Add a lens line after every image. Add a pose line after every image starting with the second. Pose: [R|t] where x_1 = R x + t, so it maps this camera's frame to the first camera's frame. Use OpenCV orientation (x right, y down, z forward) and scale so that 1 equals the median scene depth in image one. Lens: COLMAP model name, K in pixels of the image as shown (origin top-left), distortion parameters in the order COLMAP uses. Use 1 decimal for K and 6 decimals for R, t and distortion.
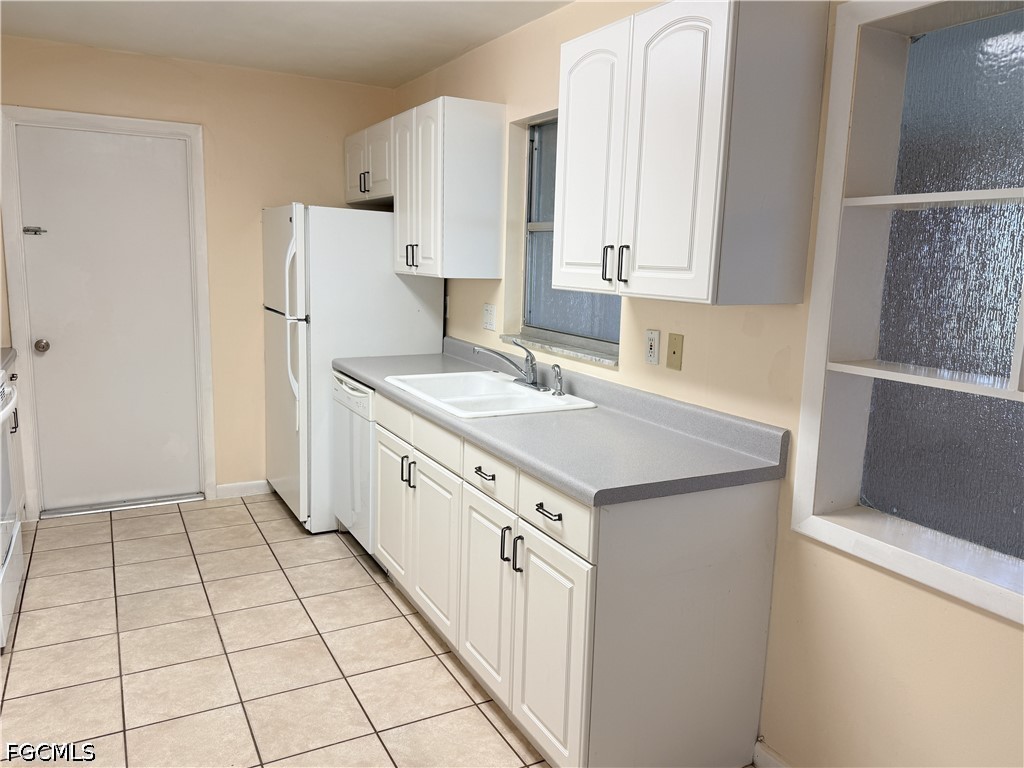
lens RADIAL K [[744.8, 0, 510.9], [0, 744.8, 386.0], [0, 0, 1]] dist [0.069478, -0.095047]
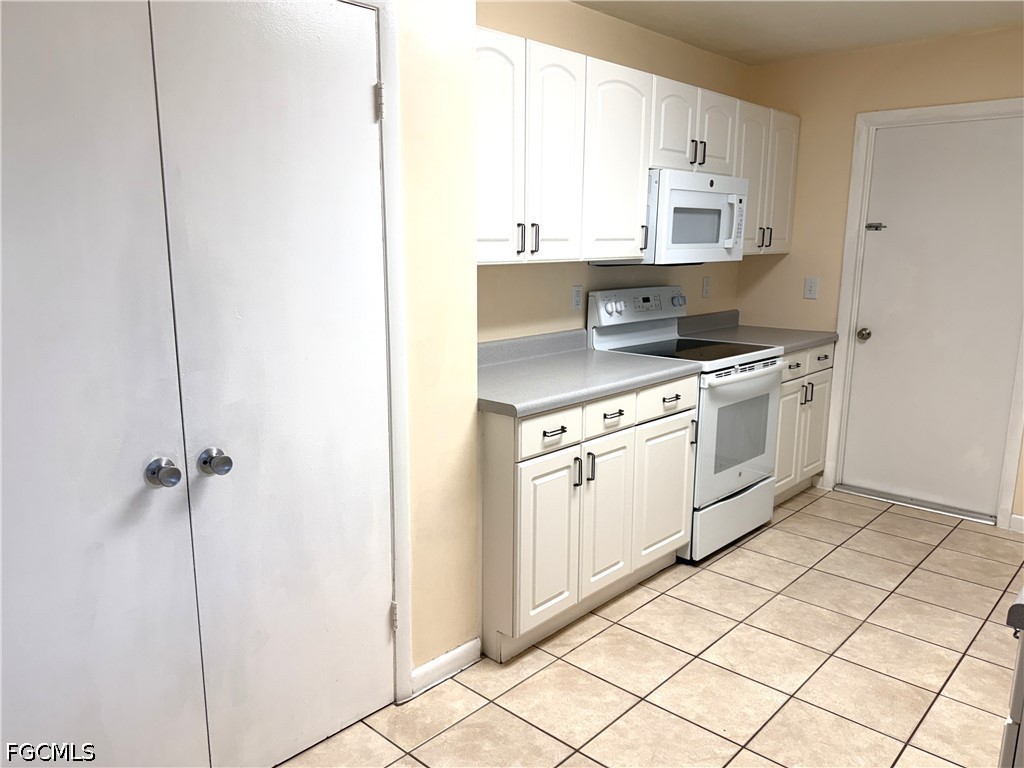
lens RADIAL K [[744.8, 0, 509.5], [0, 744.8, 385.5], [0, 0, 1]] dist [0.069478, -0.095047]
pose [[0.336257, 0.152900, -0.929275, 0.227330], [-0.159267, 0.981753, 0.103904, -0.012650], [0.928205, 0.113065, 0.354473, 0.163656]]
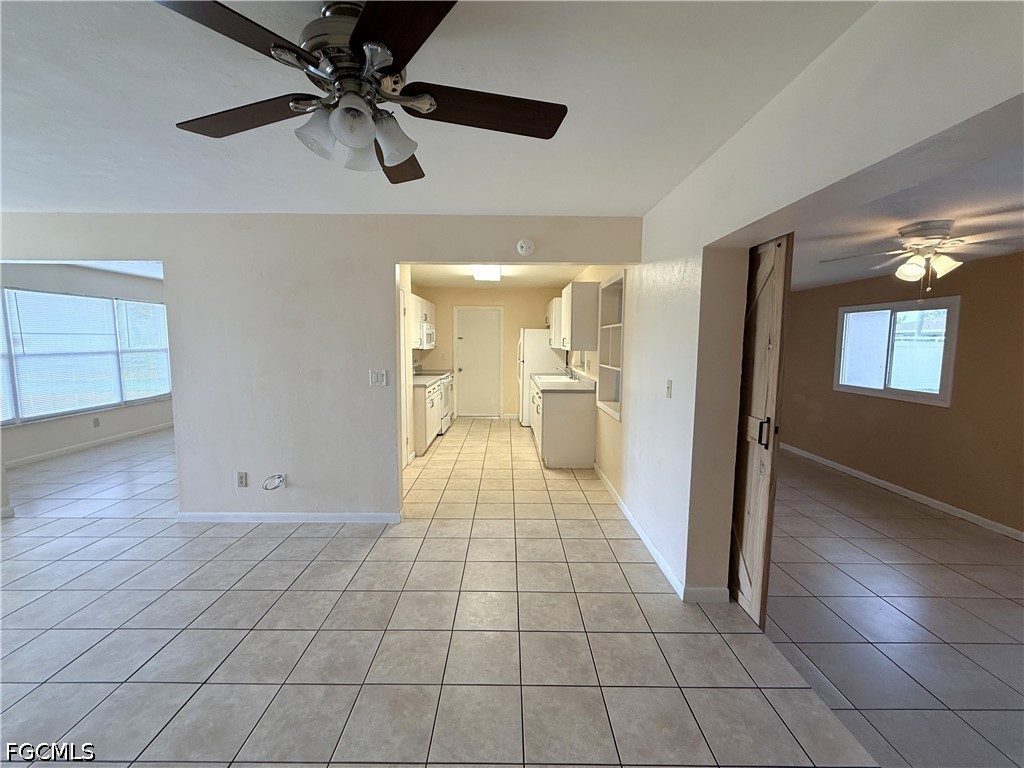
lens RADIAL K [[408.7, 0, 513.7], [0, 408.7, 384.0], [0, 0, 1]] dist [0.030652, 0.000409]
pose [[0.891175, 0.025870, -0.452921, 0.514644], [-0.058747, 0.996547, -0.058671, 0.120511], [0.449839, 0.078894, 0.889618, -0.646977]]
